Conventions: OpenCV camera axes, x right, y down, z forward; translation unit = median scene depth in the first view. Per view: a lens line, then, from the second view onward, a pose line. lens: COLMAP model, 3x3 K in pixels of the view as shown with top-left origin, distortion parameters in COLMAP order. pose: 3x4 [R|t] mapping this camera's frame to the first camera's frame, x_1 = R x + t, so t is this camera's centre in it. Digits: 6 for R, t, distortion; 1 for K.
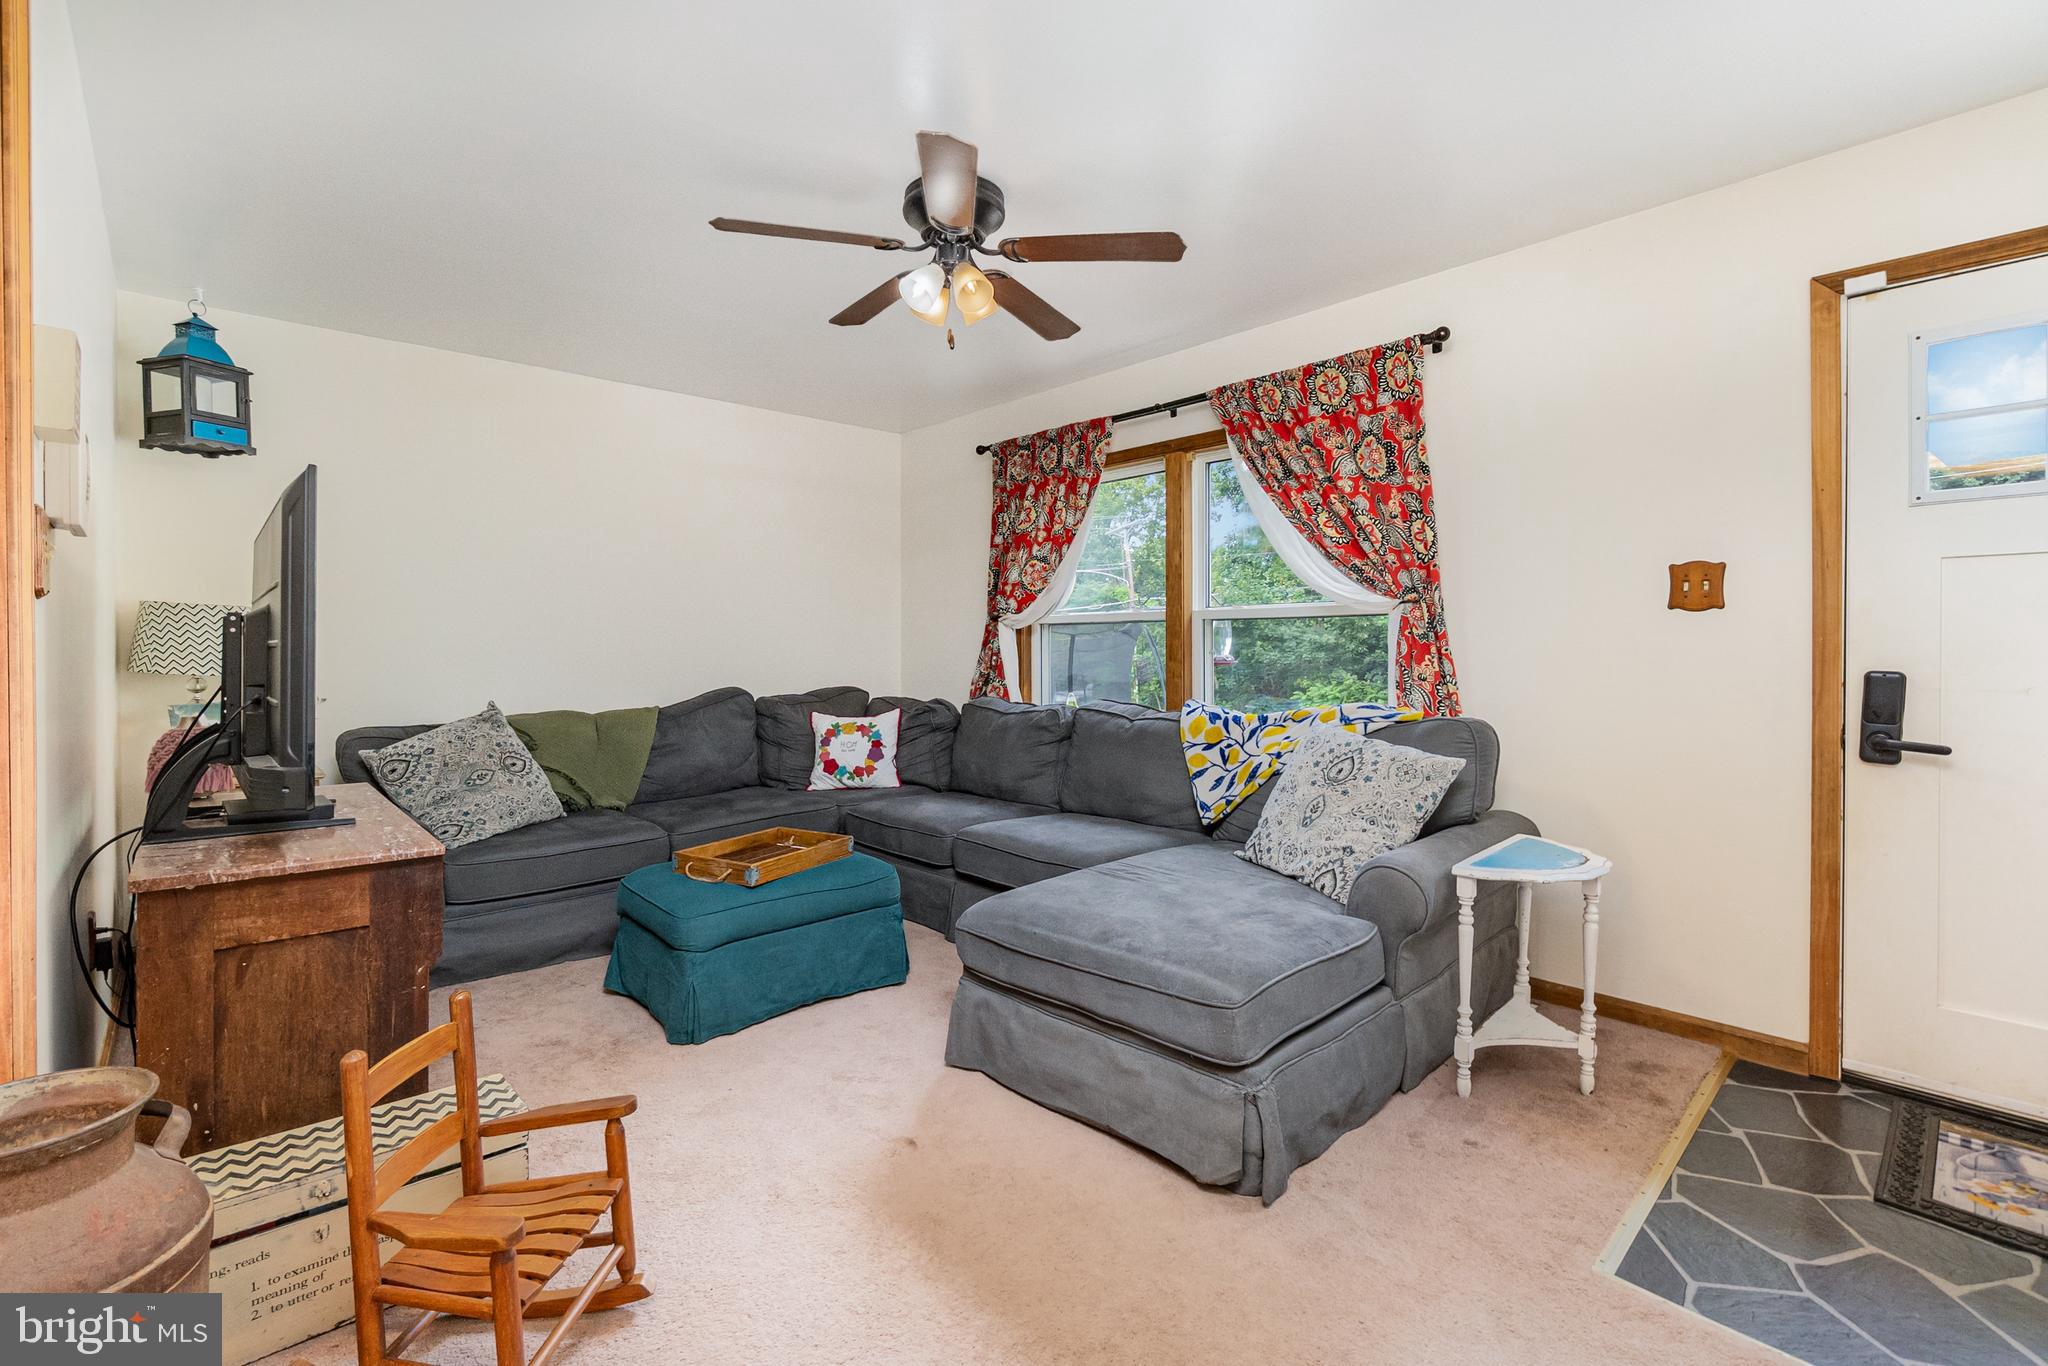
lens RADIAL K [[896.7, 0, 977.8], [0, 896.7, 659.9], [0, 0, 1]] dist [-0.003151, 0.001026]
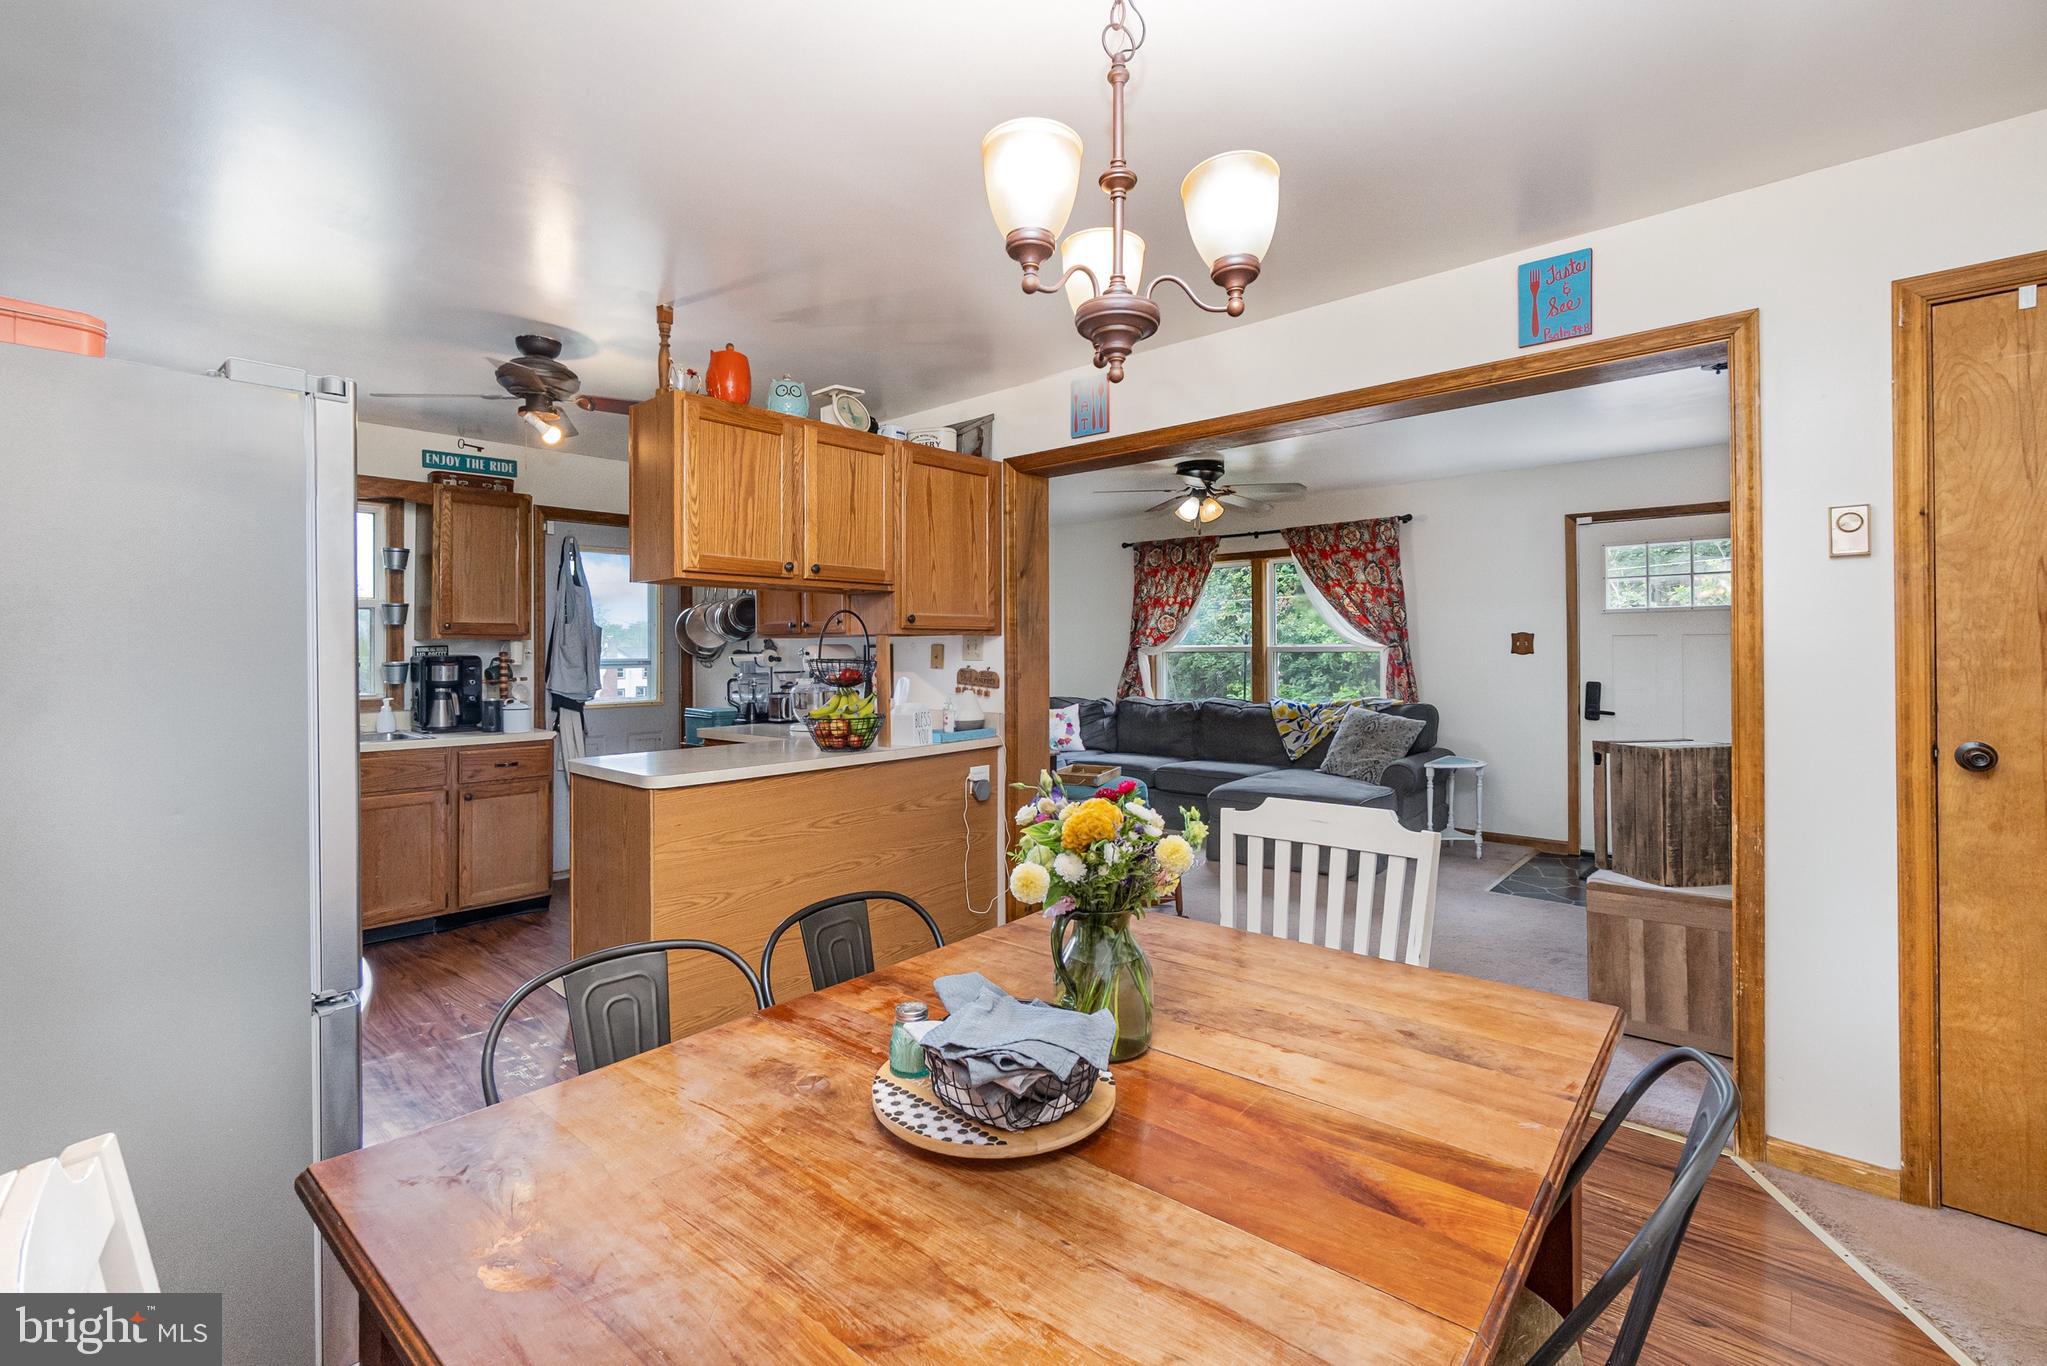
lens RADIAL K [[896.3, 0, 983.1], [0, 896.3, 652.0], [0, 0, 1]] dist [-0.003151, 0.001026]
pose [[0.995731, -0.000690, 0.092297, -0.577731], [0.001999, 0.999899, -0.014089, -0.024711], [-0.092278, 0.014213, 0.995632, -0.854096]]
